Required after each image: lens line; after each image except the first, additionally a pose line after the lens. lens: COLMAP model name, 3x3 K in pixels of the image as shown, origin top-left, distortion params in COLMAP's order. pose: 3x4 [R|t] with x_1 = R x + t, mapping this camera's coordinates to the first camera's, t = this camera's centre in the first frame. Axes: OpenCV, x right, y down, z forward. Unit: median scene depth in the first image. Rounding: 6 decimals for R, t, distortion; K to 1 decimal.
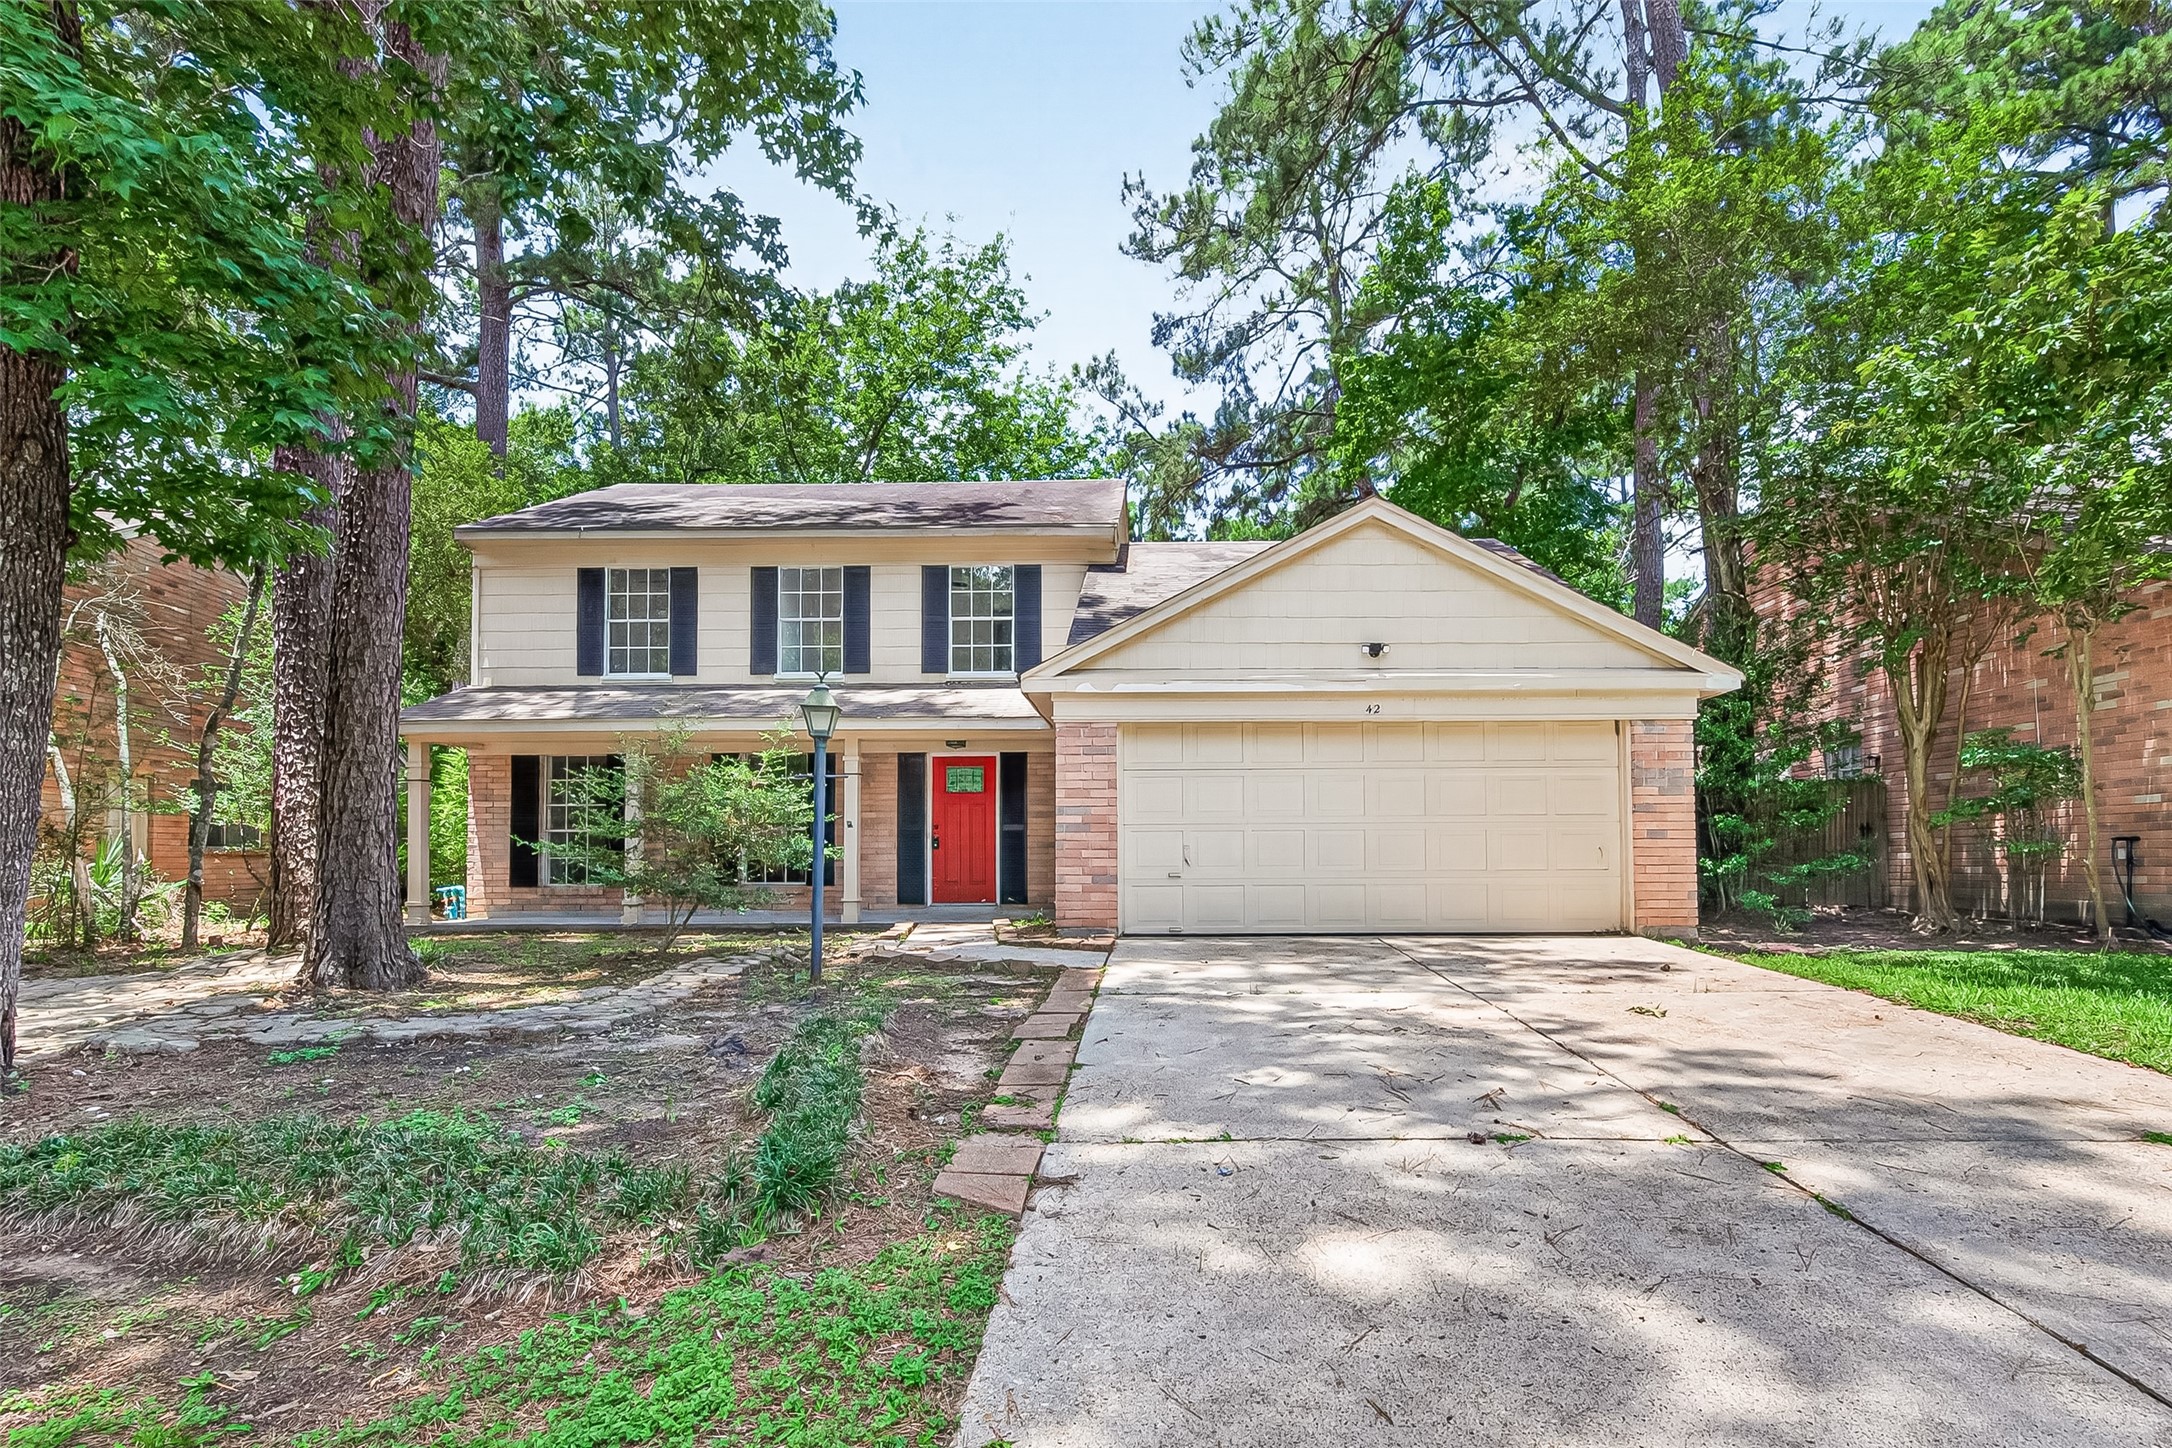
lens RADIAL K [[847.2, 0, 1091.4], [0, 847.2, 733.6], [0, 0, 1]] dist [0.008613, -0.000527]
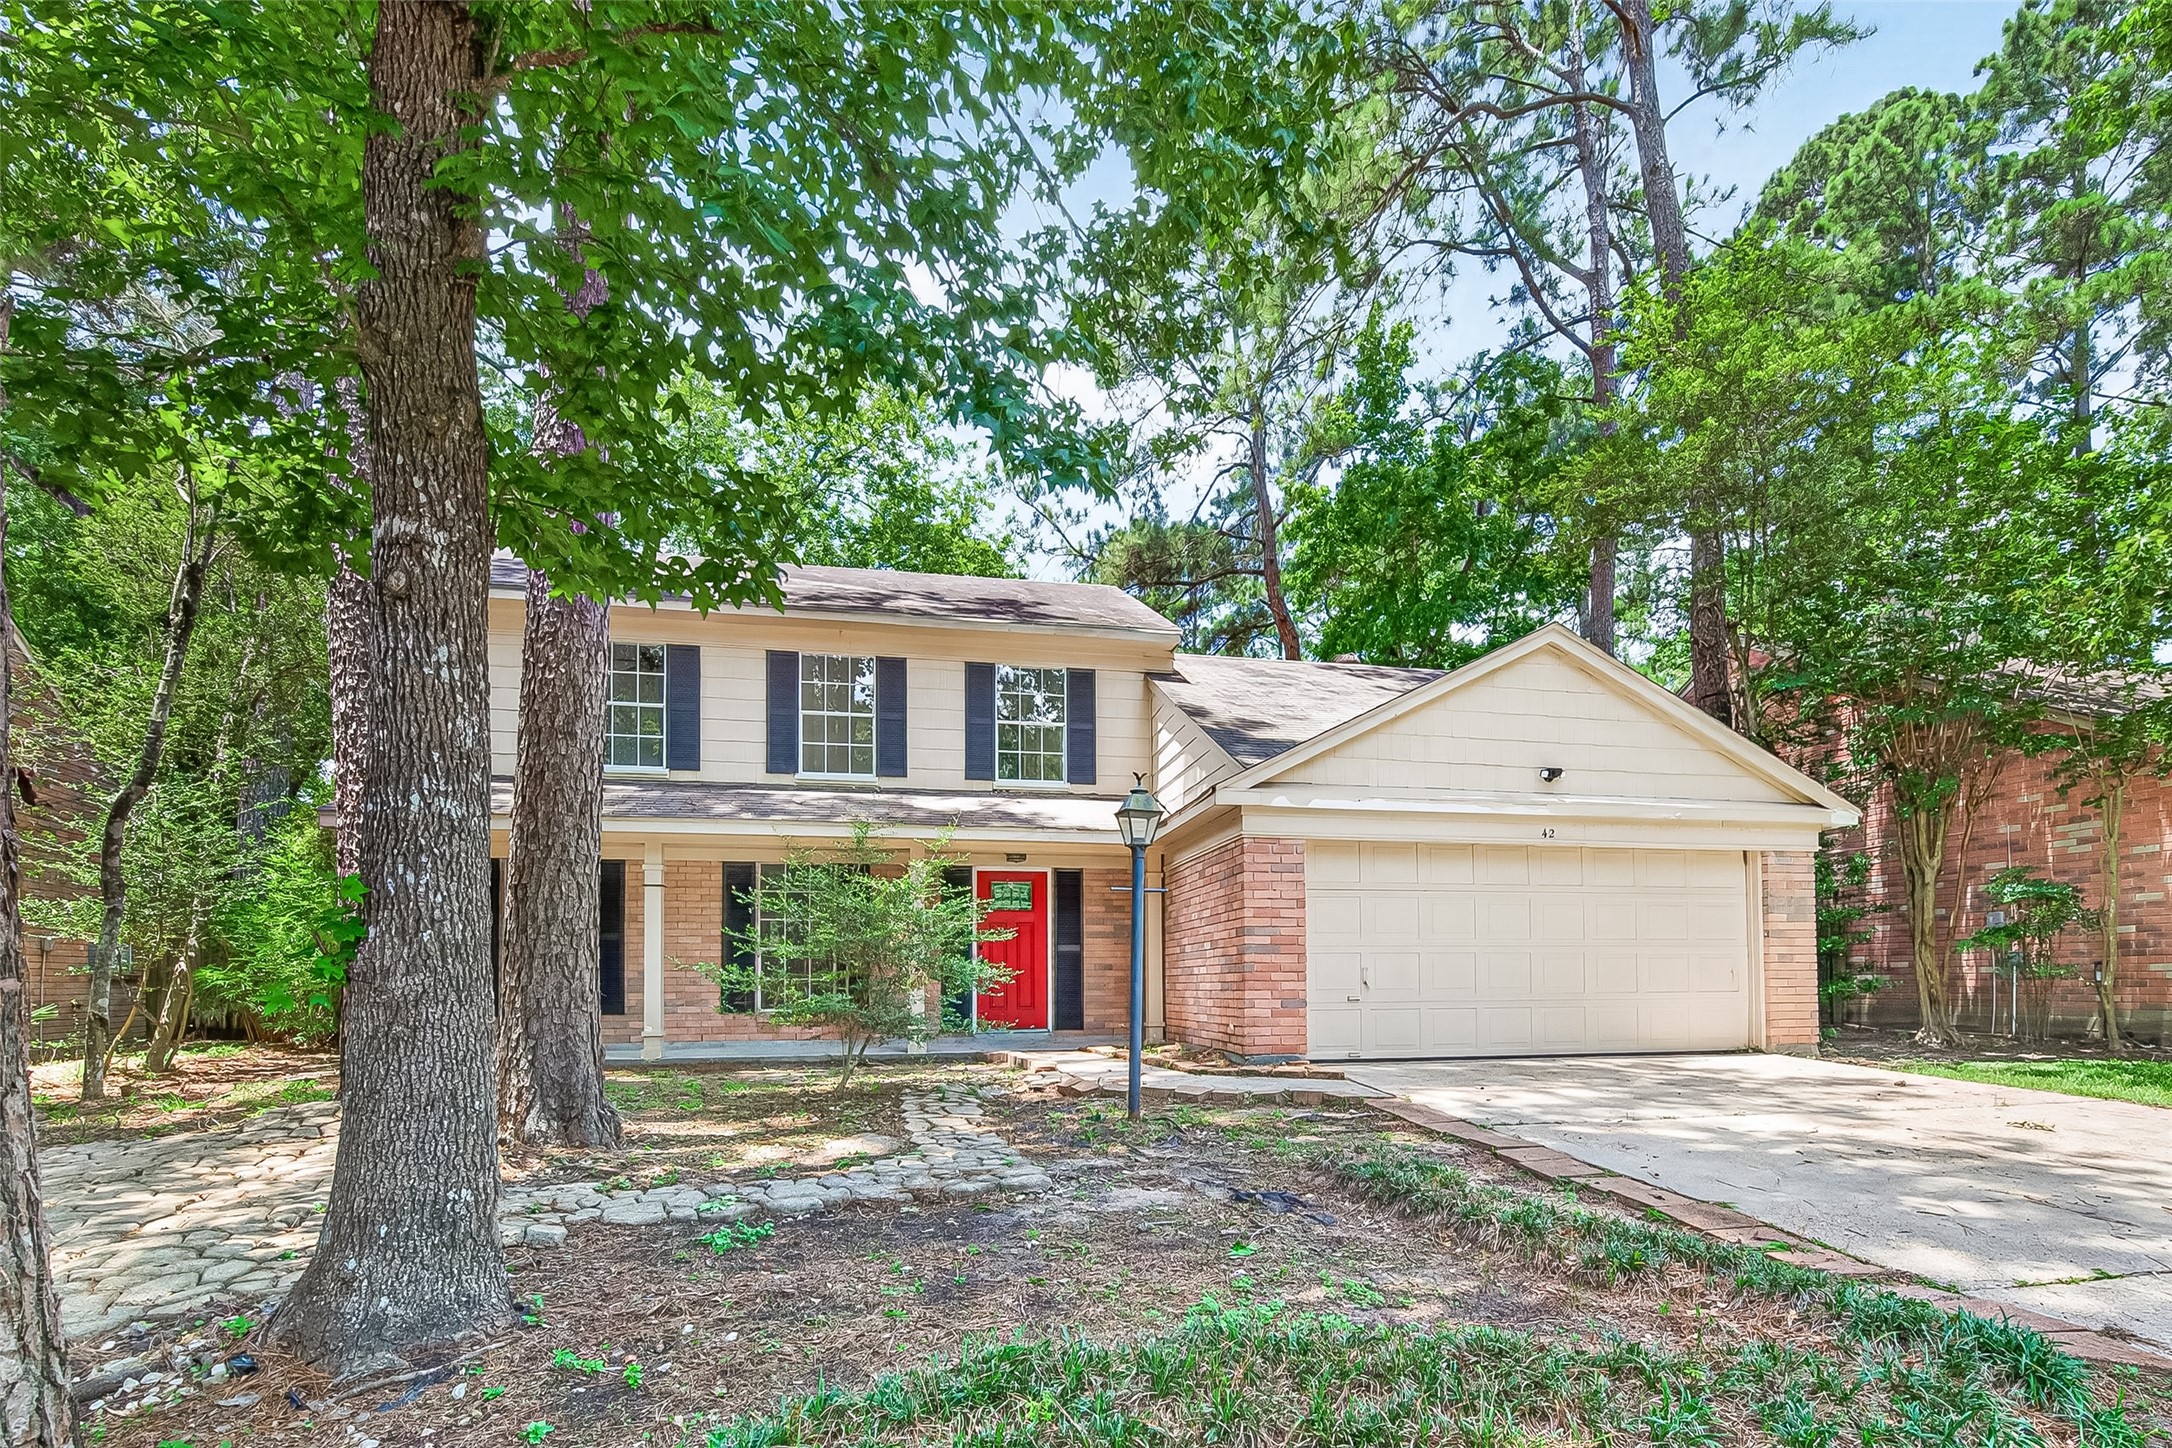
lens RADIAL K [[870.2, 0, 1132.8], [0, 870.2, 859.5], [0, 0, 1]] dist [0.012974, -0.000219]
pose [[0.981324, 0.024863, 0.190747, -0.250815], [-0.026325, 0.999640, 0.005131, 0.007059], [-0.190550, -0.010057, 0.981626, 0.052174]]
